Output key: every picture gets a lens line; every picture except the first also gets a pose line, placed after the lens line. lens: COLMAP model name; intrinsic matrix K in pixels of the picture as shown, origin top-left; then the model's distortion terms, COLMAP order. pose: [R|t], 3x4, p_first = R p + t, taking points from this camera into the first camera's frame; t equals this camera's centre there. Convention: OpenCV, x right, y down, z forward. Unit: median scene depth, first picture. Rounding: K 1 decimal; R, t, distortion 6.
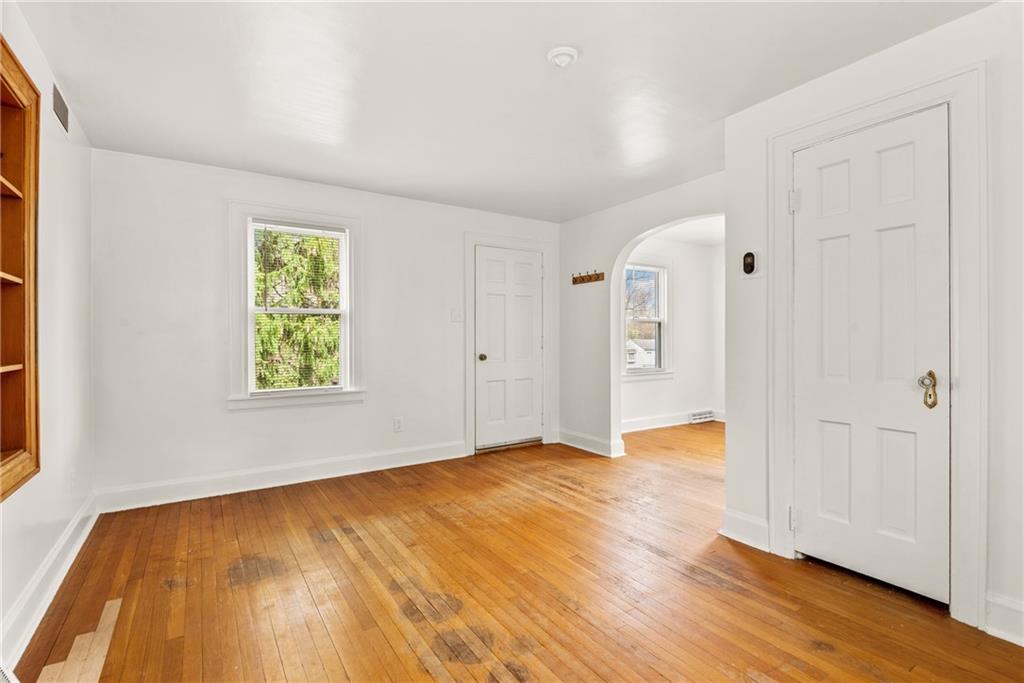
lens RADIAL K [[477.6, 0, 512.0], [0, 477.6, 341.5], [0, 0, 1]] dist [0.020903, -0.029431]
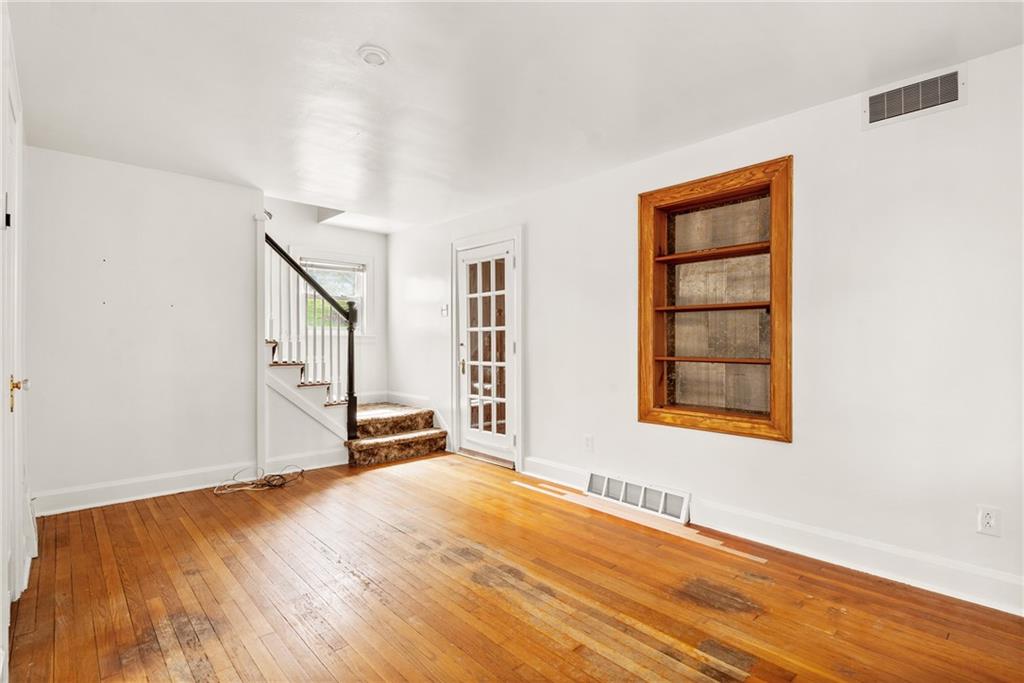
lens RADIAL K [[477.6, 0, 512.0], [0, 477.6, 341.5], [0, 0, 1]] dist [0.020903, -0.029431]
pose [[-0.984197, -0.000089, -0.177077, 0.003032], [-0.000389, 0.999999, 0.001662, -0.010286], [0.177077, 0.001705, -0.984196, 2.017666]]
